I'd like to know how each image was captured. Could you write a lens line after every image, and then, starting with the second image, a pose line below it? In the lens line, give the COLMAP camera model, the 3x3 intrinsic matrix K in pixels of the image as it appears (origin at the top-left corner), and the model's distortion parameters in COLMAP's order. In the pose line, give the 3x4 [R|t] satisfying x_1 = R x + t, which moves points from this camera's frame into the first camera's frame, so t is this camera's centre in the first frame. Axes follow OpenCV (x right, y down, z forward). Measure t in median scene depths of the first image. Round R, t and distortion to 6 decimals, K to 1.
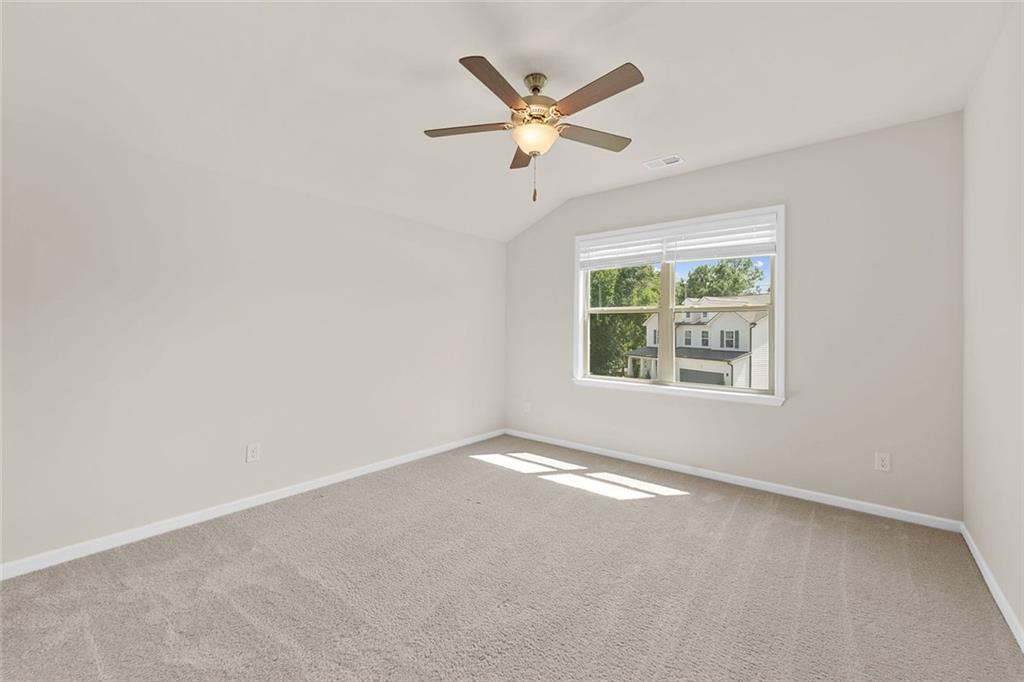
lens RADIAL K [[414.1, 0, 512.1], [0, 414.1, 318.8], [0, 0, 1]] dist [-0.000249, -0.000139]
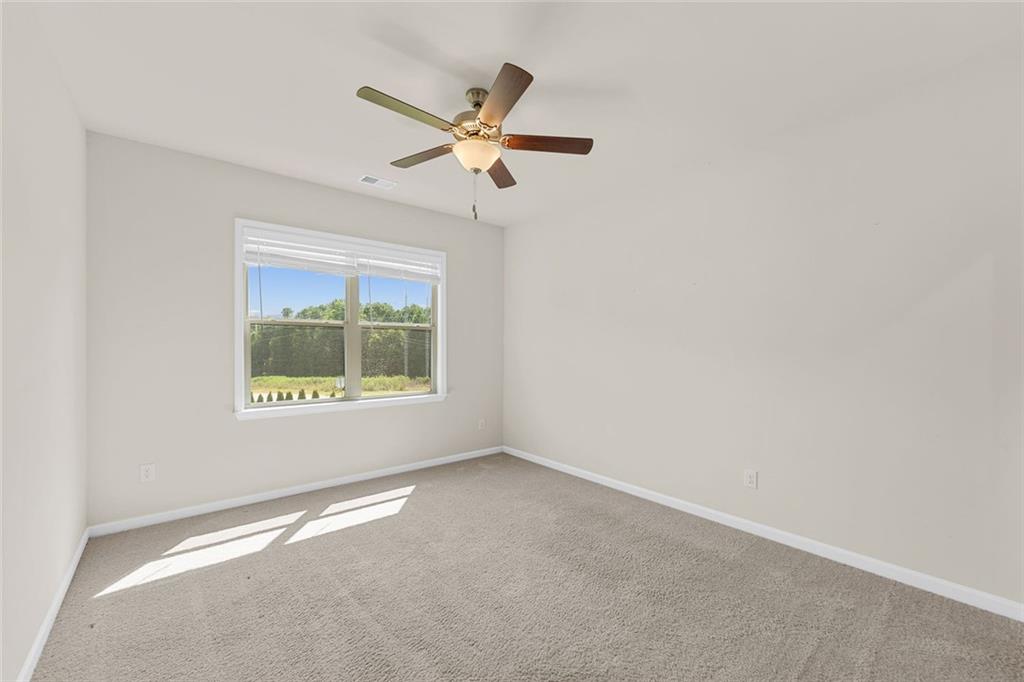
lens RADIAL K [[413.4, 0, 512.0], [0, 413.4, 341.0], [0, 0, 1]] dist [-0.002491, -0.000271]
pose [[0.191619, 0.000959, 0.981469, -0.586442], [-0.025619, 0.999664, 0.004025, 0.003959], [-0.981135, -0.025915, 0.191579, 0.467854]]
